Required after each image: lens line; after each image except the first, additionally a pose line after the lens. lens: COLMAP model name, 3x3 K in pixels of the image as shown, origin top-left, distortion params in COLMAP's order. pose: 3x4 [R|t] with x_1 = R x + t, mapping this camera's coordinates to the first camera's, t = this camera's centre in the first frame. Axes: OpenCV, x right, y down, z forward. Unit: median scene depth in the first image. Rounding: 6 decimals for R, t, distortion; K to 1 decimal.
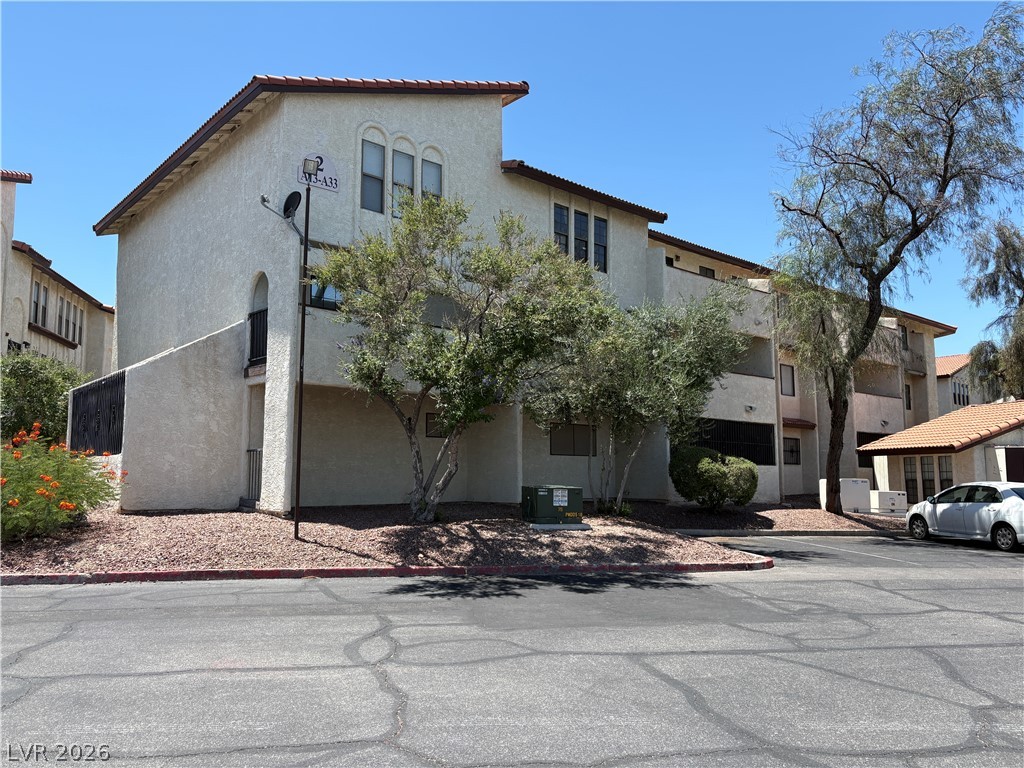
lens RADIAL K [[770.3, 0, 512.2], [0, 770.3, 389.9], [0, 0, 1]] dist [0.020918, -0.029383]
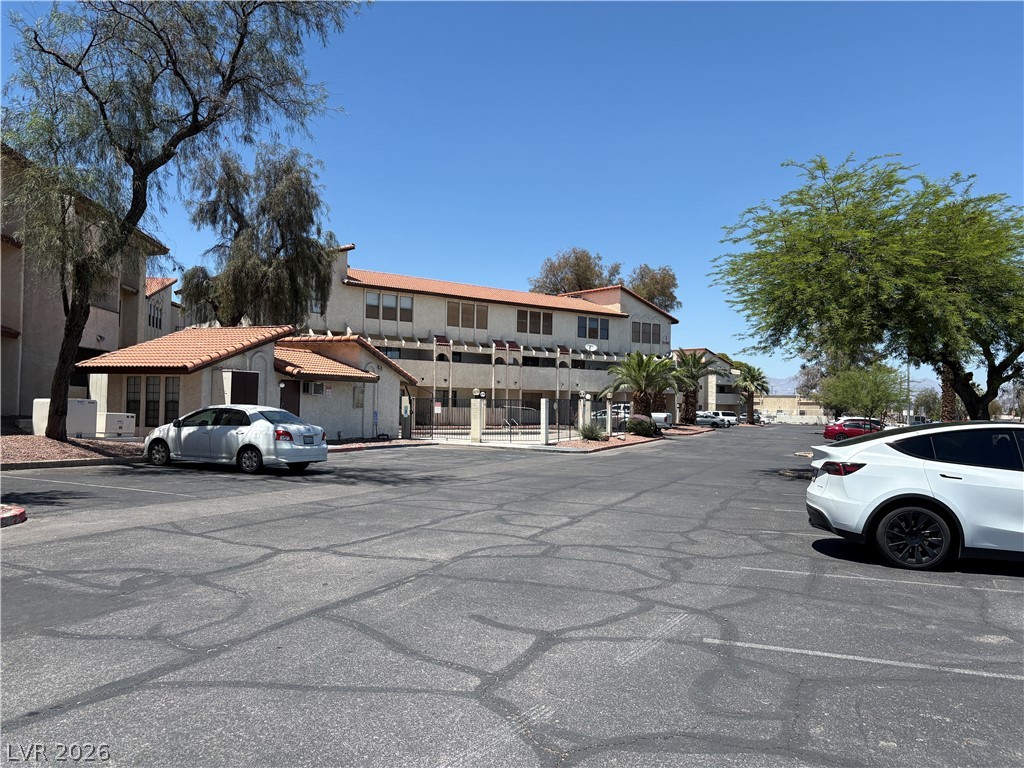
lens RADIAL K [[770.3, 0, 512.2], [0, 770.3, 383.5], [0, 0, 1]] dist [0.020918, -0.029383]
pose [[0.548517, 0.033559, 0.835465, -0.014026], [-0.112332, 0.993094, 0.033860, 0.016310], [-0.828559, -0.112422, 0.548499, 0.145358]]
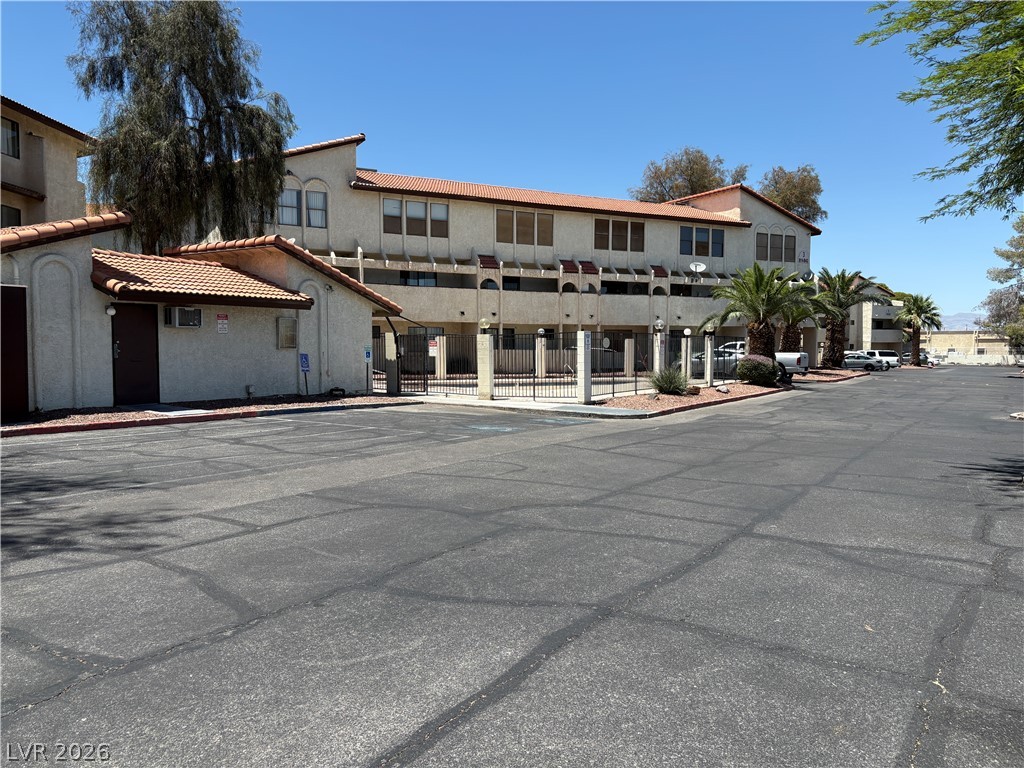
lens RADIAL K [[770.3, 0, 516.9], [0, 770.3, 399.0], [0, 0, 1]] dist [0.020918, -0.029383]
pose [[0.682461, -0.045427, 0.729509, 0.576963], [-0.084297, 0.986515, 0.140291, 0.049674], [-0.726044, -0.157239, 0.669429, 0.343460]]
